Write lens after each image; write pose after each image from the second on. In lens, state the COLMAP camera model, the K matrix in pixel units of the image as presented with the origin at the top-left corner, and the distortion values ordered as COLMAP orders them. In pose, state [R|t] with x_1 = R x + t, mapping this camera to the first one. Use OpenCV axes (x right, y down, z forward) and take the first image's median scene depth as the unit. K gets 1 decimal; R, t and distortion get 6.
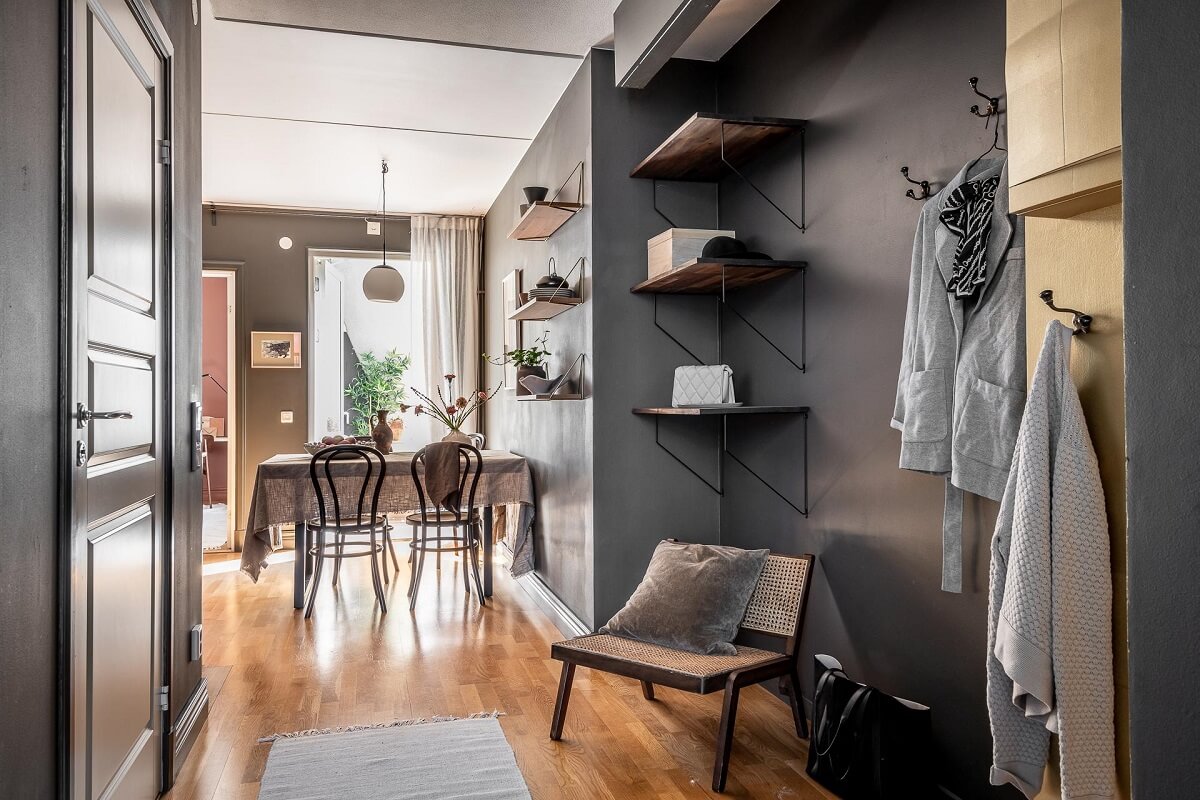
lens RADIAL K [[858.3, 0, 597.9], [0, 858.3, 394.5], [0, 0, 1]] dist [0.014324, -0.004981]
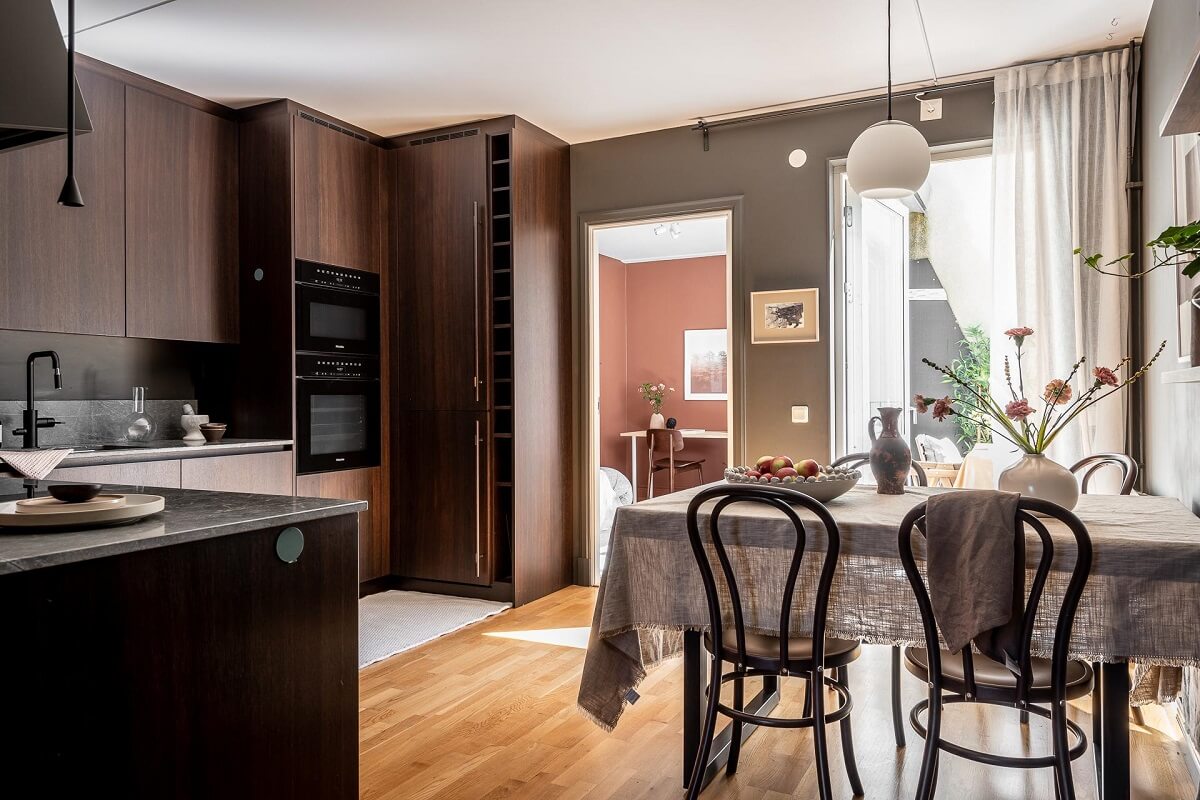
lens RADIAL K [[858.3, 0, 599.5], [0, 858.3, 388.9], [0, 0, 1]] dist [0.014324, -0.004981]
pose [[0.746037, -0.005971, -0.665877, -0.037841], [0.007973, 0.999968, -0.000034, 0.005908], [0.665856, -0.005283, 0.746061, 0.508490]]
